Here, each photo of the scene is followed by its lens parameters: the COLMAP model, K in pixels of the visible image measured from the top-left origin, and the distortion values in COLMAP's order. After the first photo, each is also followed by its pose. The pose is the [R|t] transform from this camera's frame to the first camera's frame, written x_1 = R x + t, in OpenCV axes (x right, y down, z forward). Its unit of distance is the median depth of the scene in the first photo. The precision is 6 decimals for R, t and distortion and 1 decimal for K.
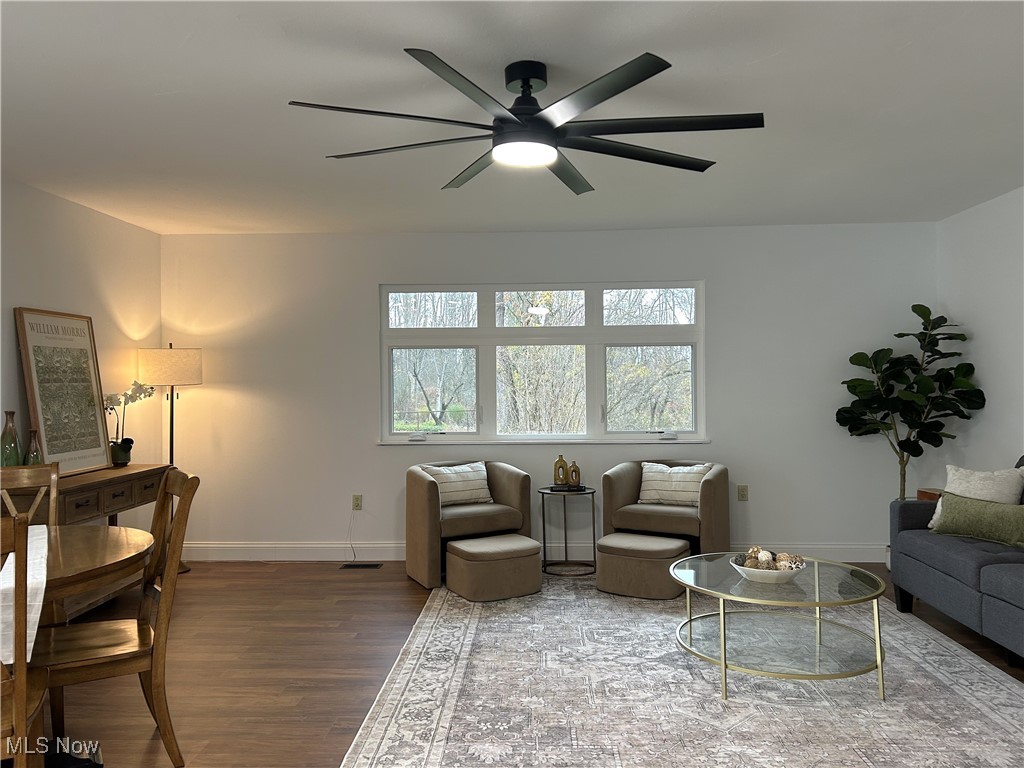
lens RADIAL K [[789.9, 0, 512.0], [0, 789.9, 384.0], [0, 0, 1]] dist [0.080709, -0.093520]
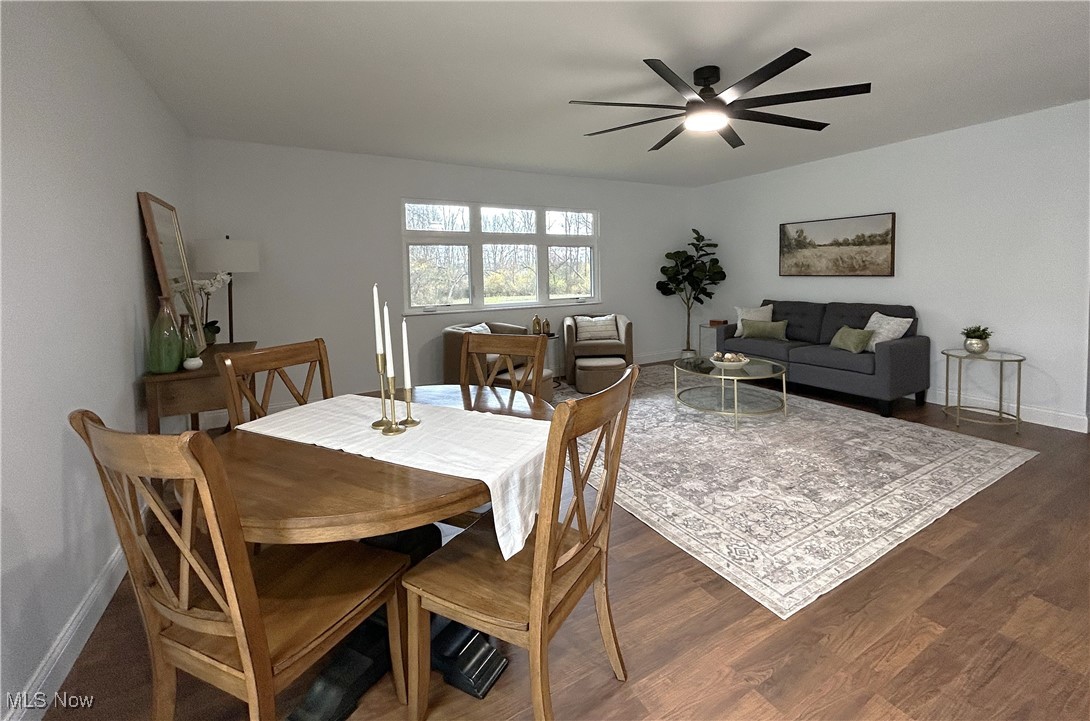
lens RADIAL K [[469.4, 0, 577.7], [0, 469.4, 299.4], [0, 0, 1]] dist [-0.000859, -0.000049]
pose [[0.831028, -0.040180, 0.554777, -0.390889], [0.013029, 0.998520, 0.052801, 0.011295], [-0.556078, -0.036651, 0.830322, 0.180097]]
